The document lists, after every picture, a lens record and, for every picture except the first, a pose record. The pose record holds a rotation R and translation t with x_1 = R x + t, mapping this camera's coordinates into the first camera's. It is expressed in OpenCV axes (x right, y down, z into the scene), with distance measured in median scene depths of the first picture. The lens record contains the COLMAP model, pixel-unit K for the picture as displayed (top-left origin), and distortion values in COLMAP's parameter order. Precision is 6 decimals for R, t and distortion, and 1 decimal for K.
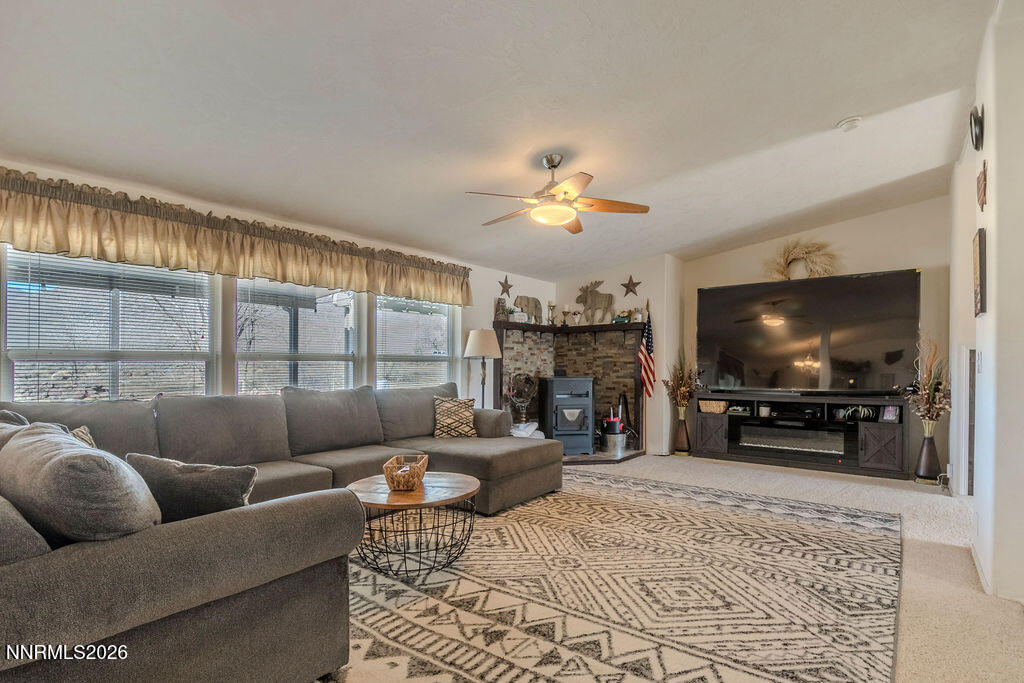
lens RADIAL K [[517.0, 0, 513.7], [0, 517.0, 364.7], [0, 0, 1]] dist [-0.000503, -0.001460]
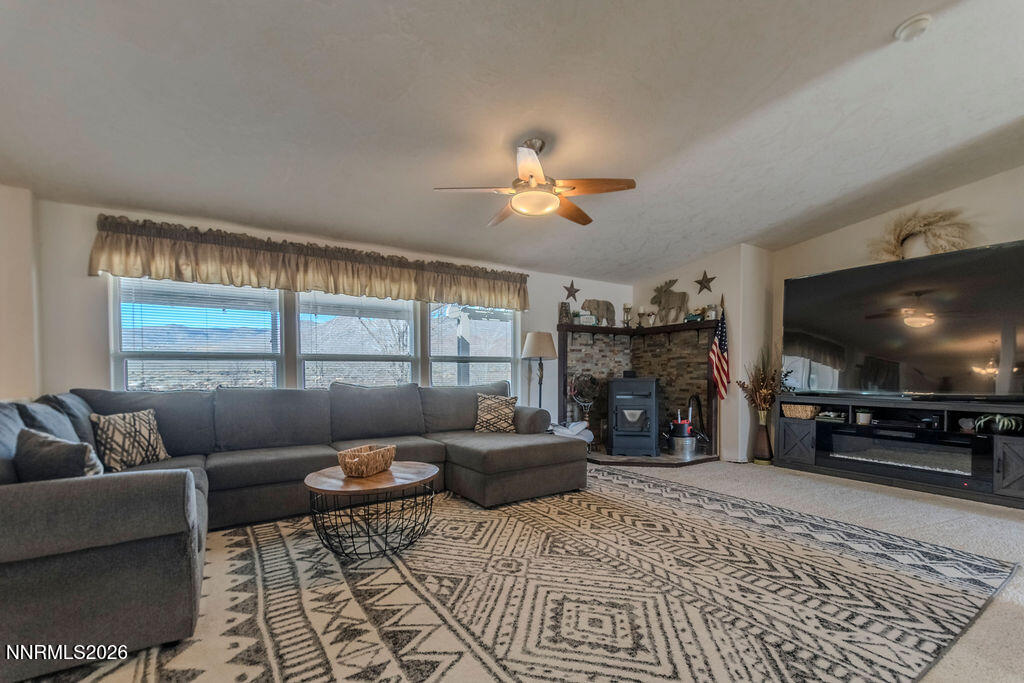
lens RADIAL K [[446.9, 0, 520.8], [0, 446.9, 379.7], [0, 0, 1]] dist [0.010818, -0.005150]
pose [[0.943443, 0.003534, -0.331515, 0.240563], [0.001886, 0.999870, 0.016025, 0.016778], [0.331528, -0.015744, 0.943314, 0.144811]]
